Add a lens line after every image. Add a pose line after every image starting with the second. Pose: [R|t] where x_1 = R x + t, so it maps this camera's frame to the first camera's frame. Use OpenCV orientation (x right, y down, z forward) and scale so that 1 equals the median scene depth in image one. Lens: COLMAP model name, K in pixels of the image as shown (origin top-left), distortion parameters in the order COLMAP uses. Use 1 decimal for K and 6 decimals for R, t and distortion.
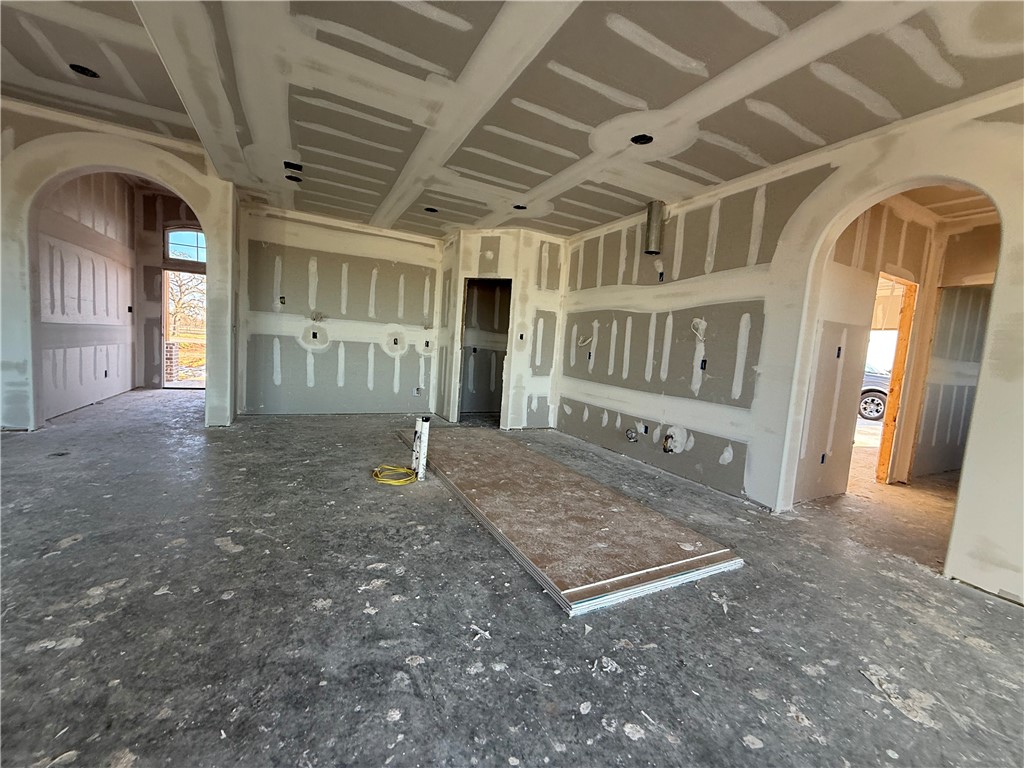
lens RADIAL K [[406.0, 0, 510.3], [0, 406.0, 383.7], [0, 0, 1]] dist [-0.000919, -0.000330]
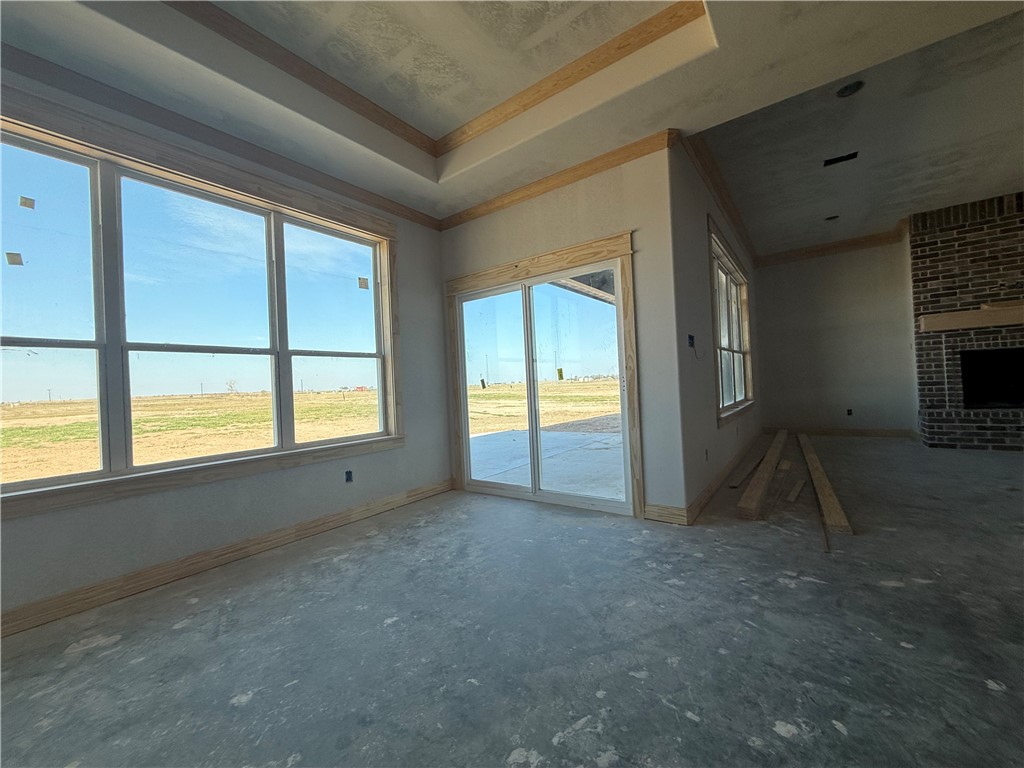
lens RADIAL K [[406.0, 0, 510.3], [0, 406.0, 383.7], [0, 0, 1]] dist [-0.000919, -0.000330]
pose [[-0.901735, -0.032501, -0.431067, 0.434026], [-0.055963, 0.997555, 0.041853, 0.020495], [0.428652, 0.061864, -0.901349, 0.506645]]
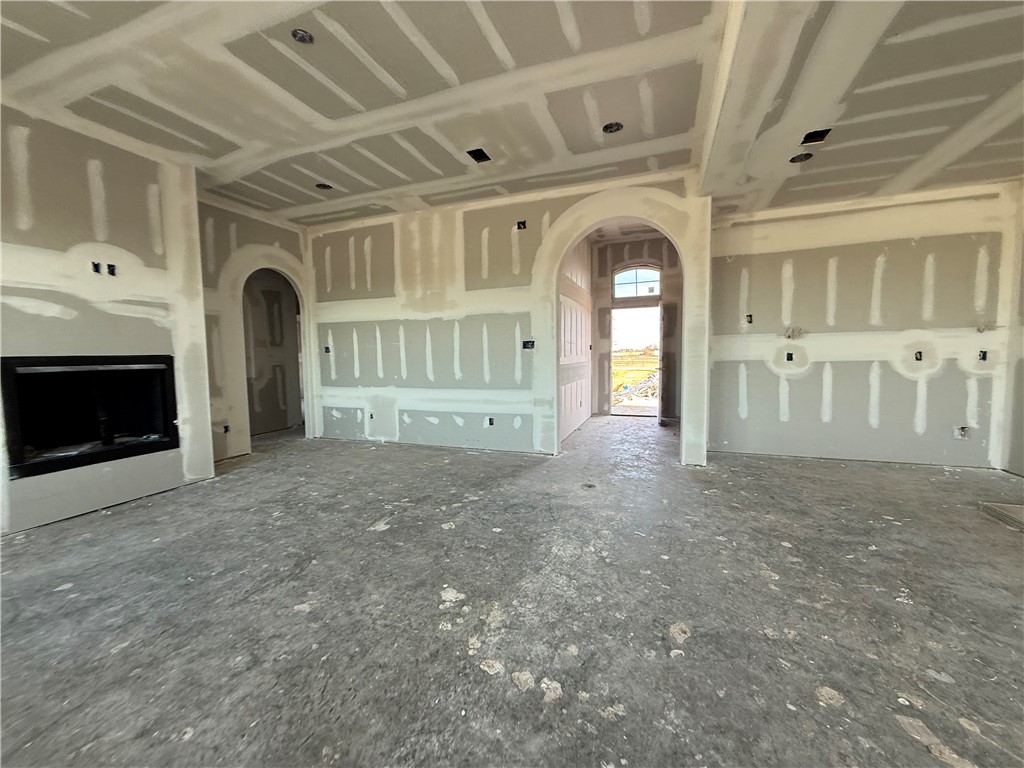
lens RADIAL K [[406.0, 0, 510.3], [0, 406.0, 383.7], [0, 0, 1]] dist [-0.000919, -0.000330]
pose [[0.662003, -0.031365, -0.748845, -0.375216], [-0.002329, 0.999033, -0.043903, -0.045704], [0.749498, 0.030808, 0.661289, 0.097138]]
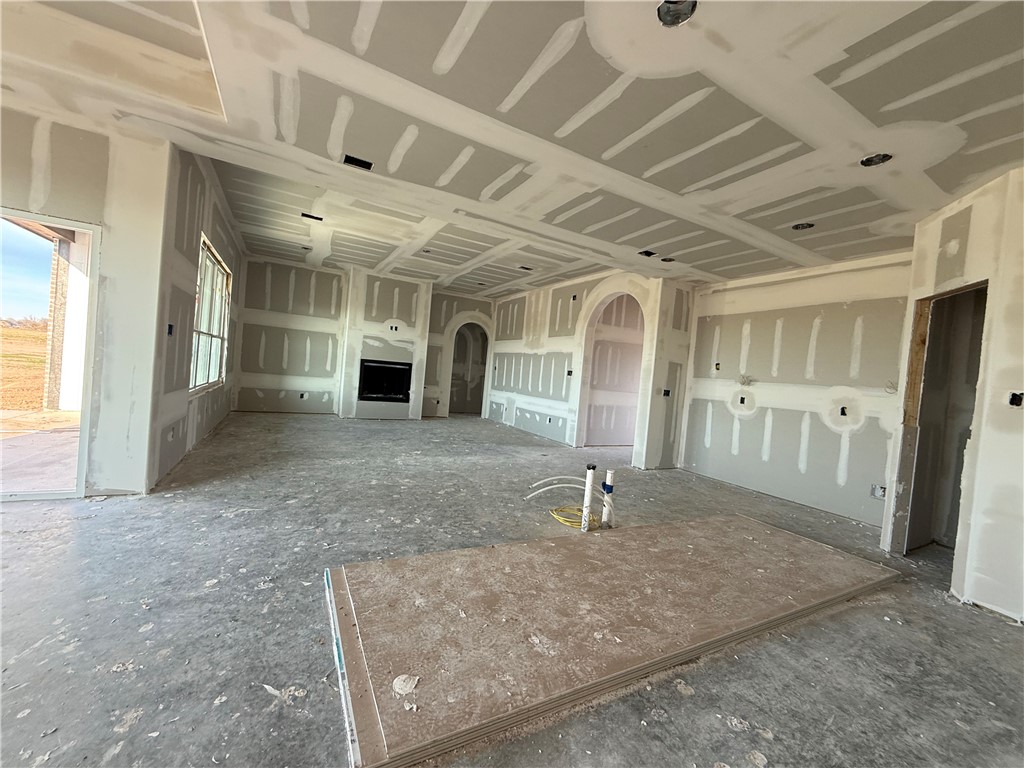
lens RADIAL K [[406.0, 0, 510.3], [0, 406.0, 383.7], [0, 0, 1]] dist [-0.000919, -0.000330]
pose [[0.022465, -0.048708, -0.998560, 0.669468], [-0.176523, 0.982926, -0.051917, -0.020156], [0.984040, 0.177435, 0.013484, 0.674895]]
